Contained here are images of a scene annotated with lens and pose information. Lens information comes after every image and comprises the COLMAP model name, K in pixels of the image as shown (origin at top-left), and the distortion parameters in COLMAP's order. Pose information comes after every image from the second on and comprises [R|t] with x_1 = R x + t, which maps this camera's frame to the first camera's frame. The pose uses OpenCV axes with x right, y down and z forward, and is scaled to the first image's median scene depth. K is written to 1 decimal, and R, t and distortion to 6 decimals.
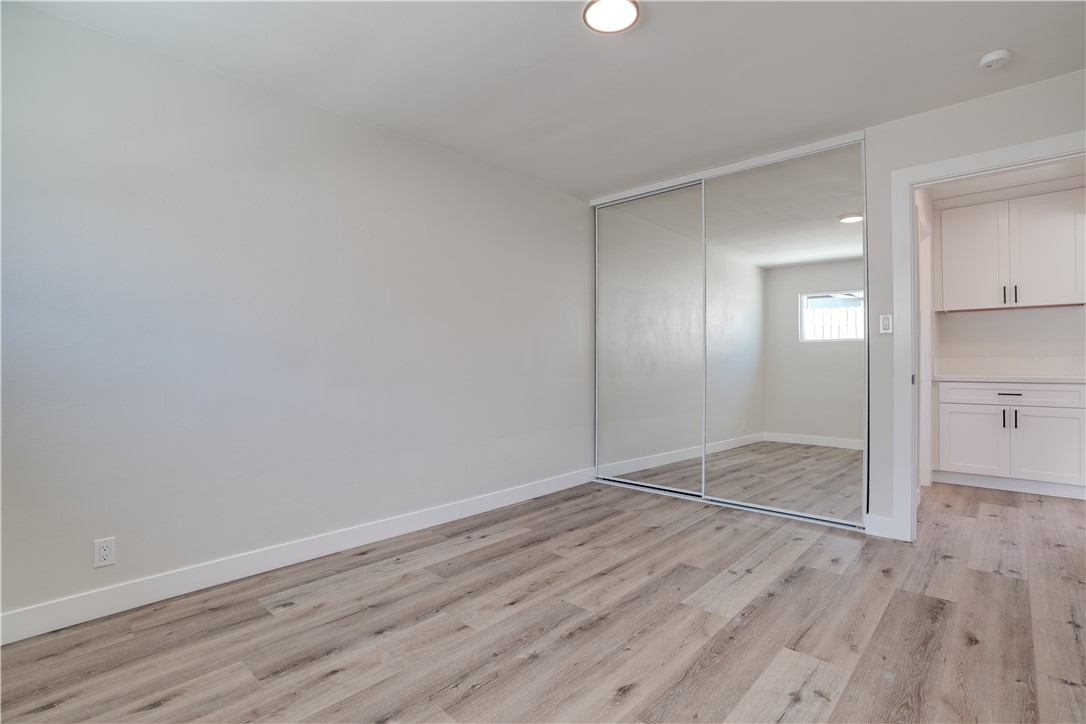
lens RADIAL K [[512.1, 0, 544.2], [0, 512.1, 351.7], [0, 0, 1]] dist [-0.069744, 0.027987]
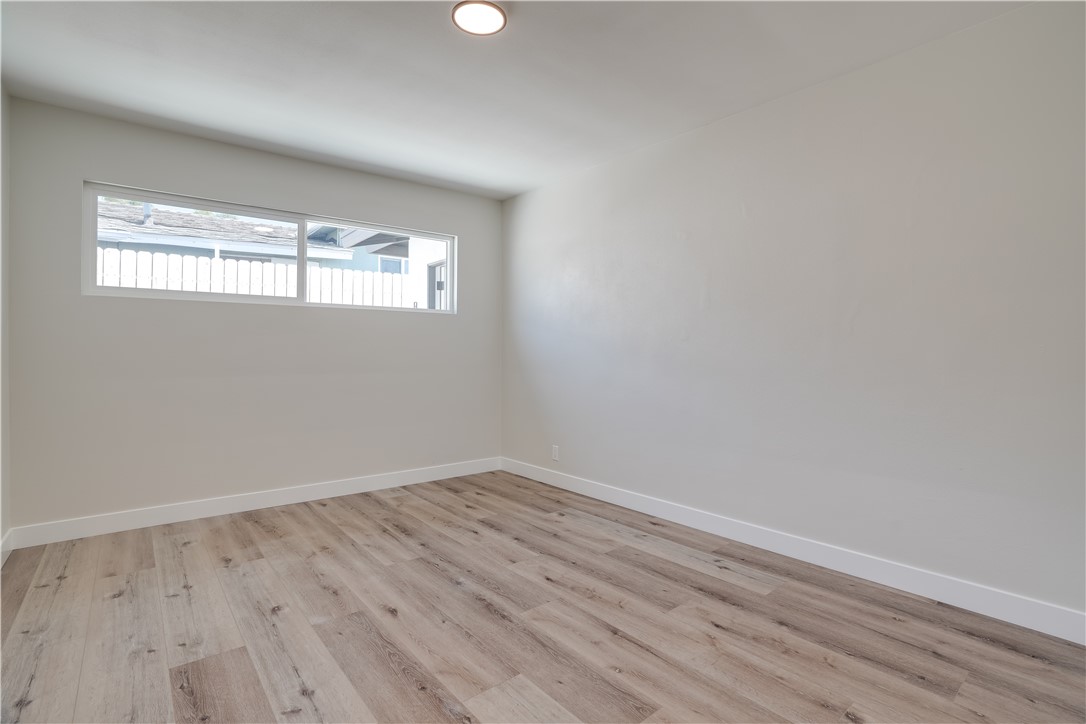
lens RADIAL K [[512.1, 0, 544.2], [0, 512.1, 351.7], [0, 0, 1]] dist [-0.069744, 0.027987]
pose [[-0.115412, 0.004107, -0.993309, 0.897248], [0.010646, 0.999939, 0.002897, 0.007530], [0.993261, -0.010240, -0.115448, 0.993131]]
